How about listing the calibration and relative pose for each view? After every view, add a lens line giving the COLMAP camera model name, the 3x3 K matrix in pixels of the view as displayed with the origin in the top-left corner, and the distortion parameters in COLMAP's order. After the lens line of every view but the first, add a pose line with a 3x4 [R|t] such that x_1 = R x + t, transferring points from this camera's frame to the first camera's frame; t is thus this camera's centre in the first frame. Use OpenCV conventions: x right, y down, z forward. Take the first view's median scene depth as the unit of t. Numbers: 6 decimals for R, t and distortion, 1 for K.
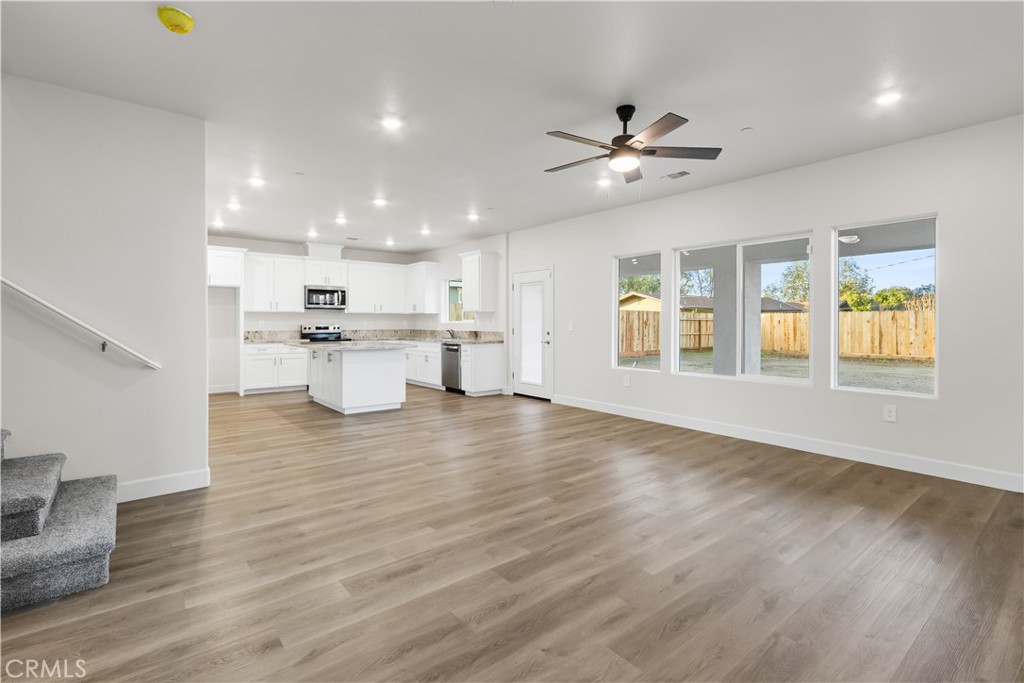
lens RADIAL K [[480.7, 0, 519.6], [0, 480.7, 328.4], [0, 0, 1]] dist [0.003096, -0.001802]
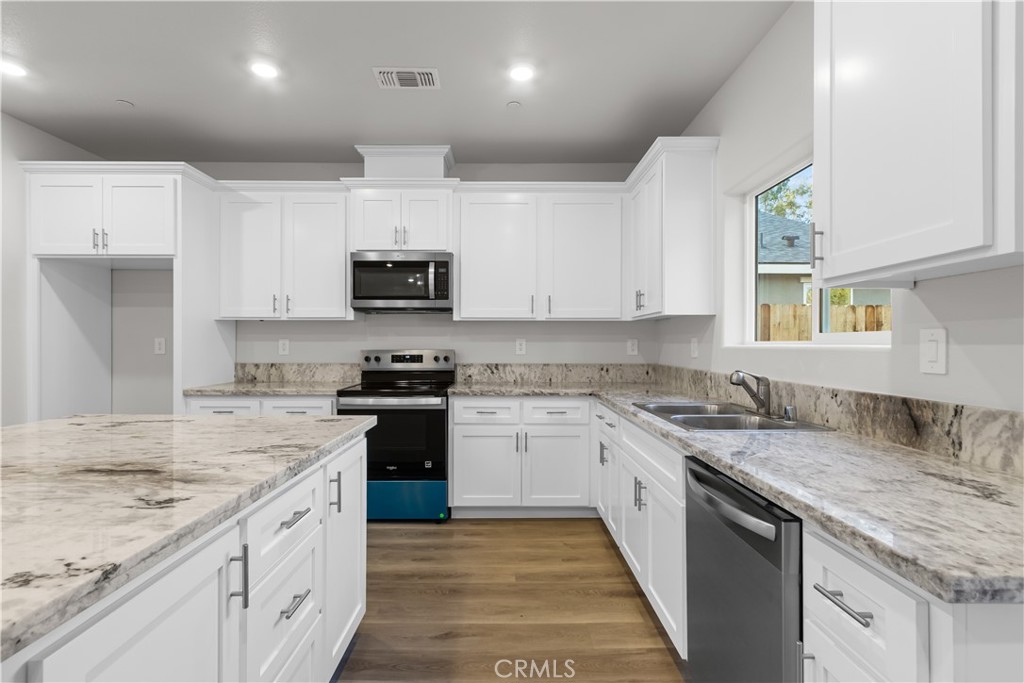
lens RADIAL K [[480.7, 0, 502.9], [0, 480.7, 349.9], [0, 0, 1]] dist [0.003096, -0.001802]
pose [[0.773492, 0.010299, -0.633723, -0.093290], [-0.009382, 0.999944, 0.004799, -0.011122], [0.633737, 0.002233, 0.773545, 0.768801]]
